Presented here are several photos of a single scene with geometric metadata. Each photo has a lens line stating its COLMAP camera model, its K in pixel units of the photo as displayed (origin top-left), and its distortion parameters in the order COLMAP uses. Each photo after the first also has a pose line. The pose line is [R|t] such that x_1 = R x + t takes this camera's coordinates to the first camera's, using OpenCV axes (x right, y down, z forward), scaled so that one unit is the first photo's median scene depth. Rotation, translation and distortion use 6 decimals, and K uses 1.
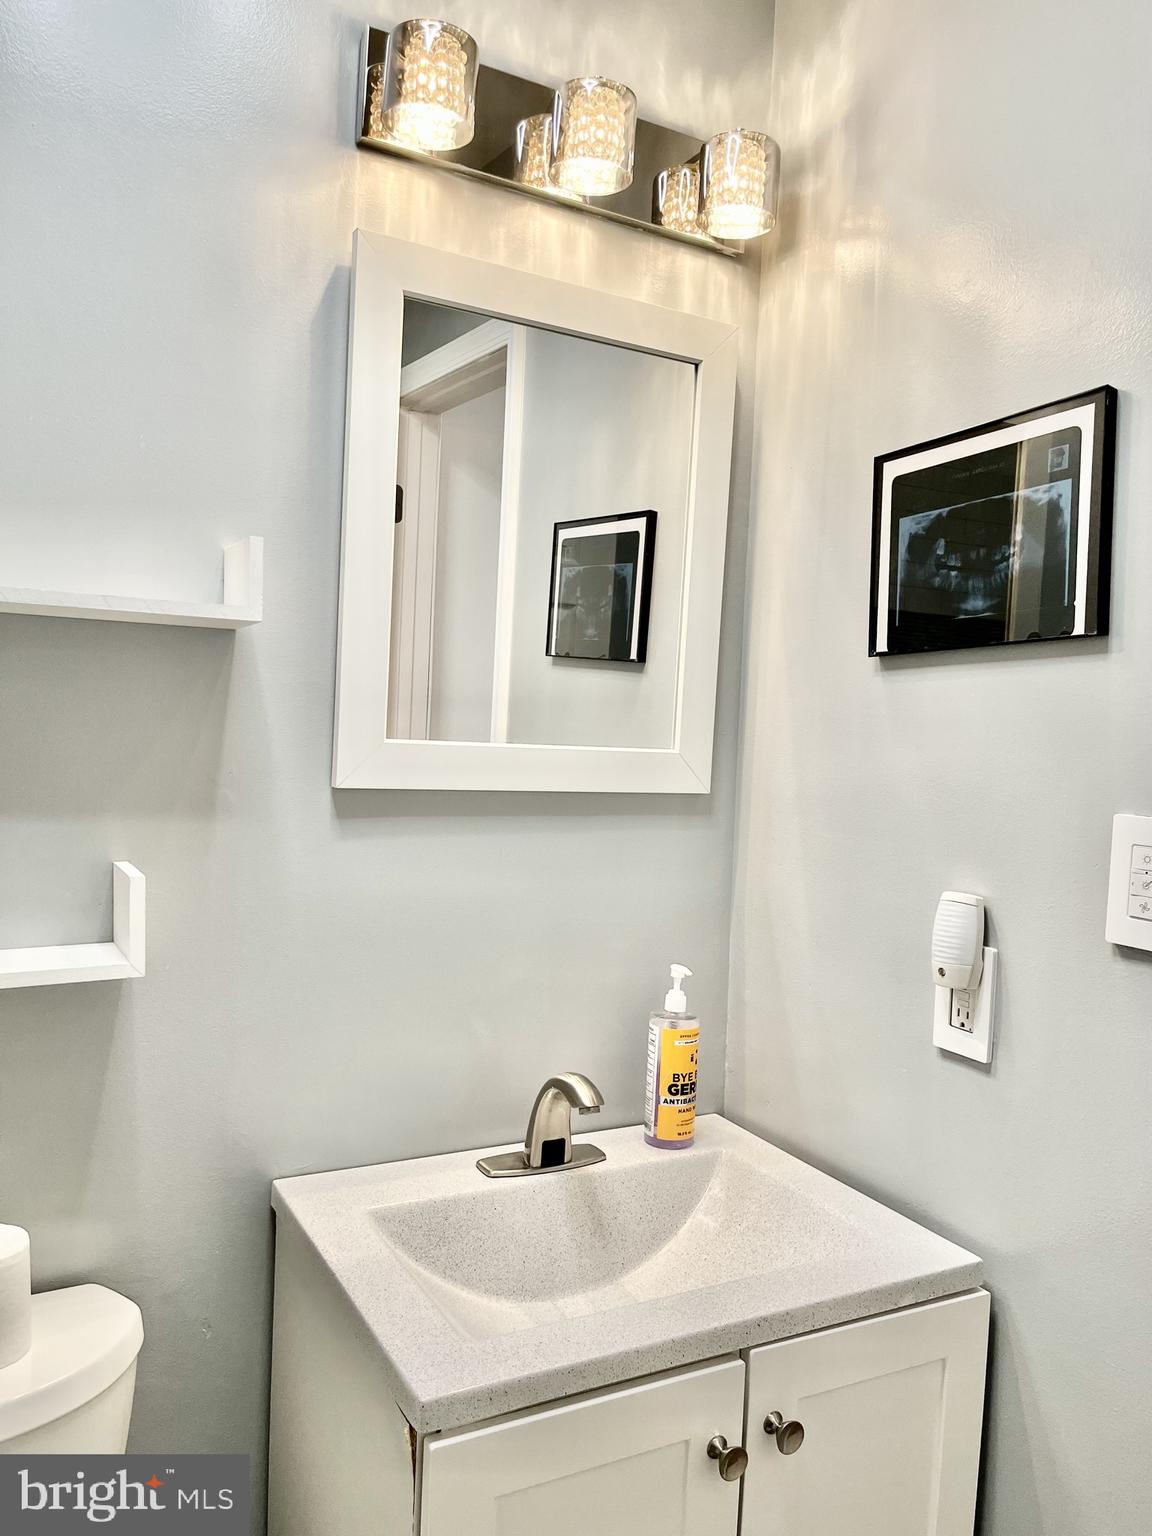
lens RADIAL K [[1156.7, 0, 568.3], [0, 1156.7, 784.7], [0, 0, 1]] dist [0.061256, -0.083017]
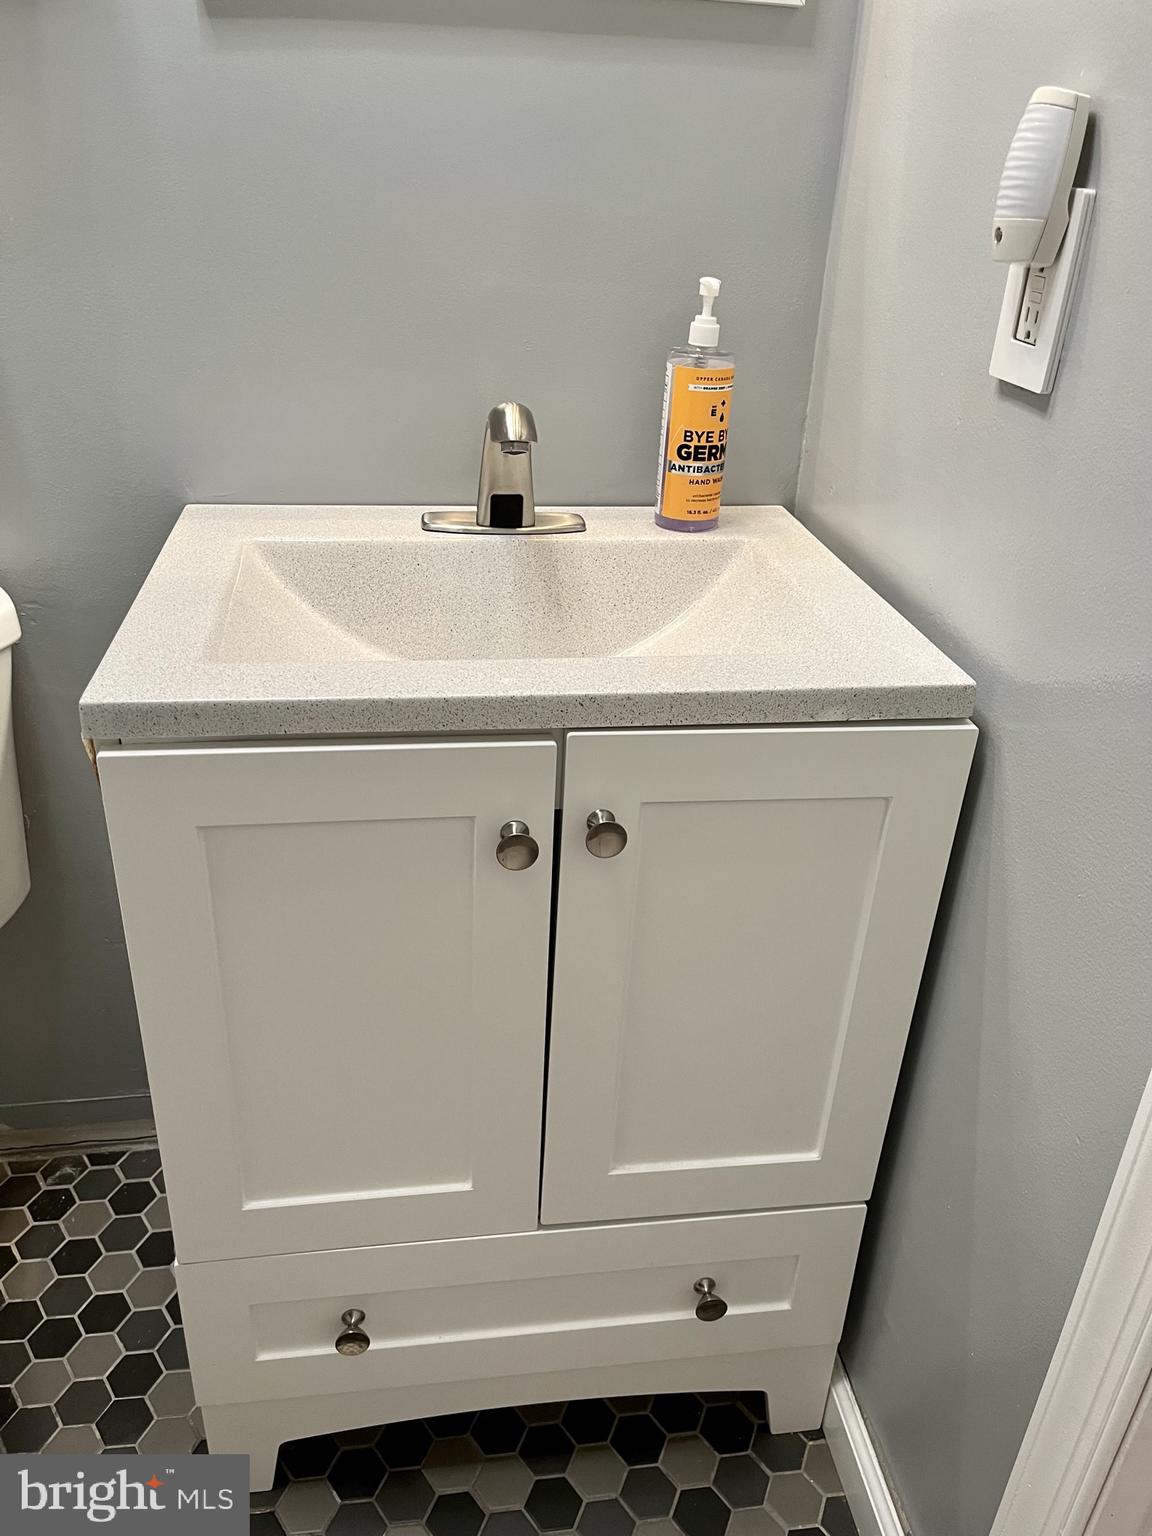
lens RADIAL K [[1156.7, 0, 579.2], [0, 1156.7, 771.2], [0, 0, 1]] dist [0.061256, -0.083017]
pose [[0.940131, 0.155650, -0.303195, 0.288999], [-0.017417, 0.910401, 0.413361, 0.140078], [0.340368, -0.383333, 0.858607, 0.246537]]
